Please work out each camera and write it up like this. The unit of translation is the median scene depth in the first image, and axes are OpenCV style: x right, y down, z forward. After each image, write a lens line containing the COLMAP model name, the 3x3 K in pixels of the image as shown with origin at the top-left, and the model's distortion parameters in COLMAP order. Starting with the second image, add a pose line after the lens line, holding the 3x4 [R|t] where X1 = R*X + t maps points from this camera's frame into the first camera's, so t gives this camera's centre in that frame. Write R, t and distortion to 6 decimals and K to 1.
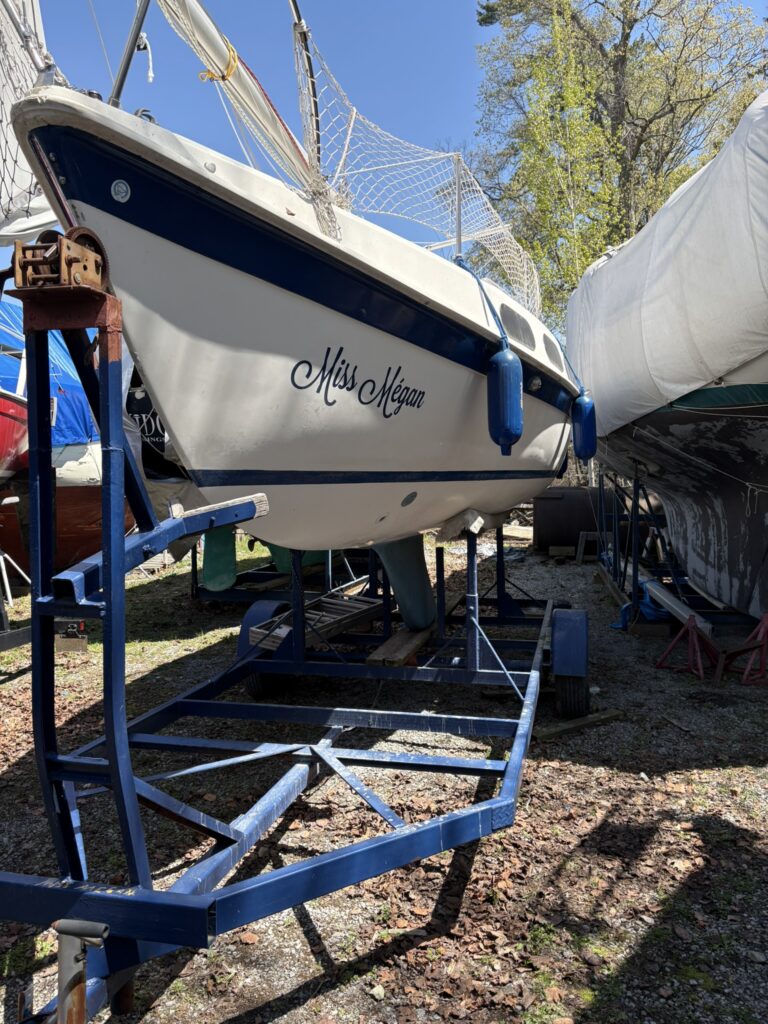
lens RADIAL K [[796.7, 0, 384.0], [0, 796.7, 512.0], [0, 0, 1]] dist [0.035673, -0.008872]
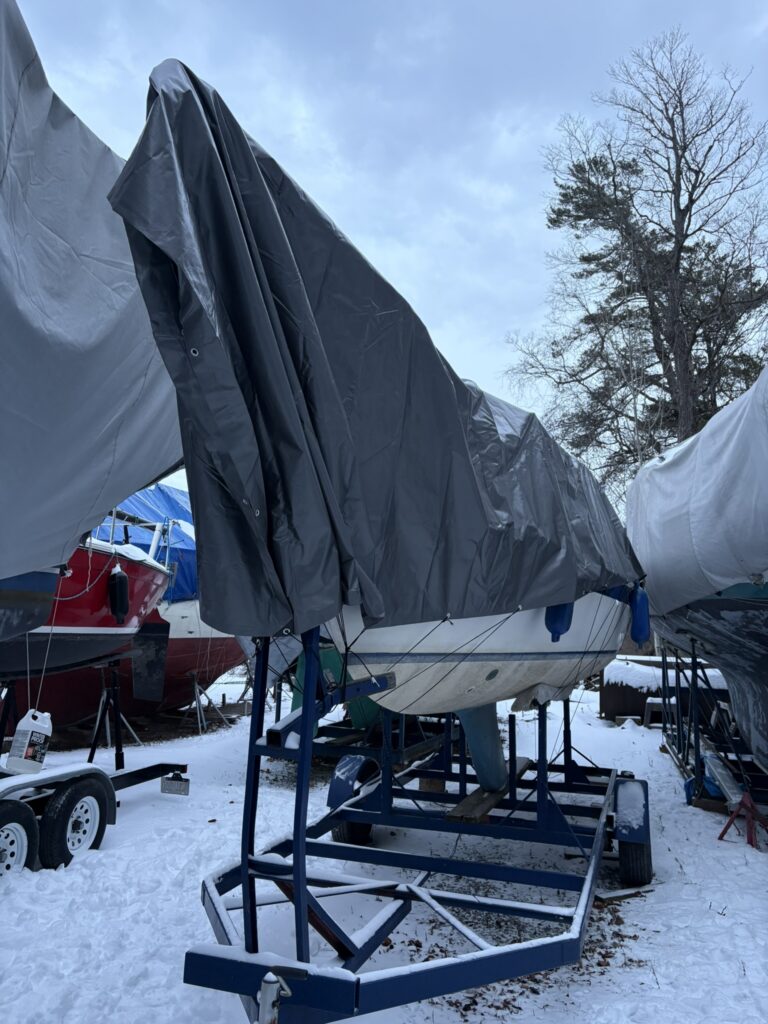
lens RADIAL K [[771.0, 0, 384.0], [0, 771.0, 512.0], [0, 0, 1]] dist [0.048653, 0.001193]
pose [[0.995664, 0.024299, -0.089793, -0.018764], [-0.041517, 0.979886, -0.195193, -0.014075], [0.083244, 0.198075, 0.976646, -0.147054]]
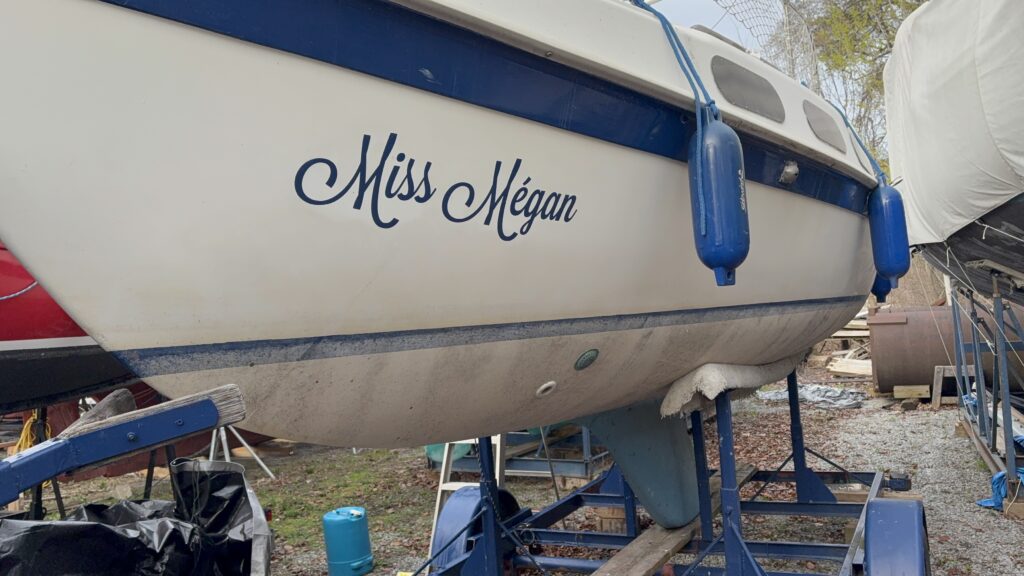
lens RADIAL K [[887.7, 0, 515.1], [0, 887.7, 286.9], [0, 0, 1]] dist [0.104970, -0.118139]
pose [[0.977460, -0.064304, -0.201090, 0.080094], [0.049967, 0.995887, -0.075585, -0.014455], [0.205123, 0.063833, 0.976652, 0.164666]]
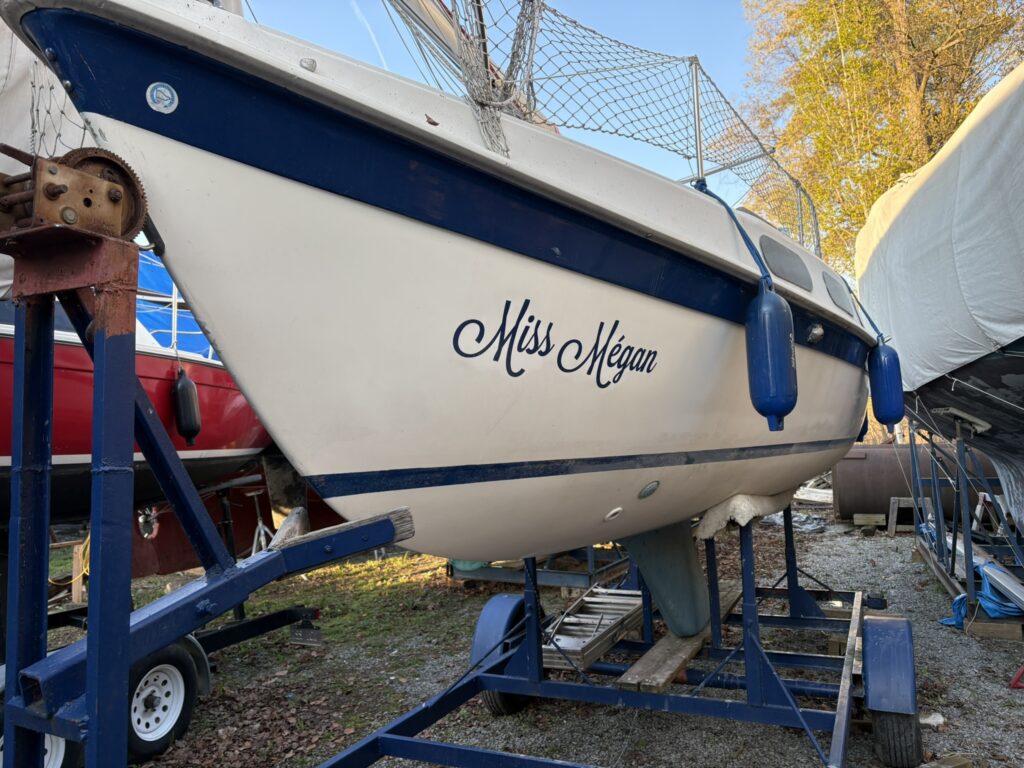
lens RADIAL K [[796.7, 0, 508.9], [0, 796.7, 379.4], [0, 0, 1]] dist [0.035673, -0.008872]
pose [[0.980221, -0.040385, -0.193740, 0.033380], [0.017892, 0.993033, -0.116473, -0.021475], [0.197094, 0.110703, 0.974114, 0.132156]]
